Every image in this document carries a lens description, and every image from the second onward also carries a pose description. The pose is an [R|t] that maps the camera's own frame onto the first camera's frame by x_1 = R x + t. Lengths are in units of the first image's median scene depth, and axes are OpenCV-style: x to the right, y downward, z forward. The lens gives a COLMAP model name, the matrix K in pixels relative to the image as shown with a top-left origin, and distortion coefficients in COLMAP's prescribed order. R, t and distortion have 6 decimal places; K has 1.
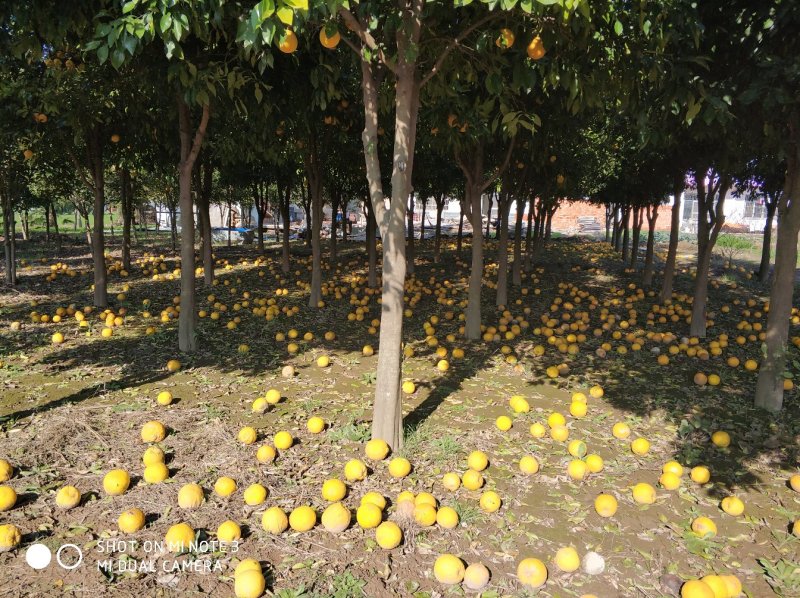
lens RADIAL K [[625.6, 0, 382.6], [0, 625.6, 308.3], [0, 0, 1]] dist [0.038663, -0.051565]
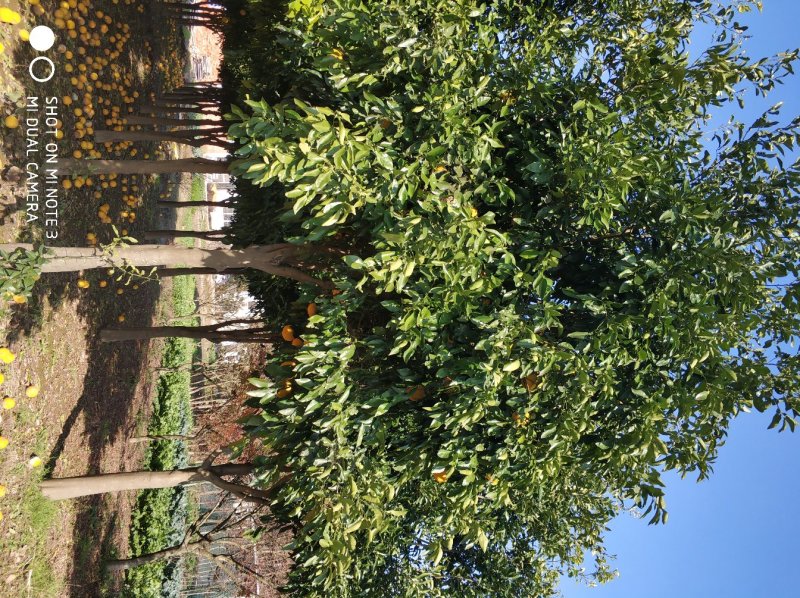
lens RADIAL K [[625.6, 0, 412.7], [0, 625.6, 298.0], [0, 0, 1]] dist [0.038663, -0.051565]
pose [[-0.101395, 0.800223, 0.591069, -0.034124], [-0.911480, 0.163354, -0.377517, -0.003985], [-0.398652, -0.577026, 0.712824, -0.340304]]
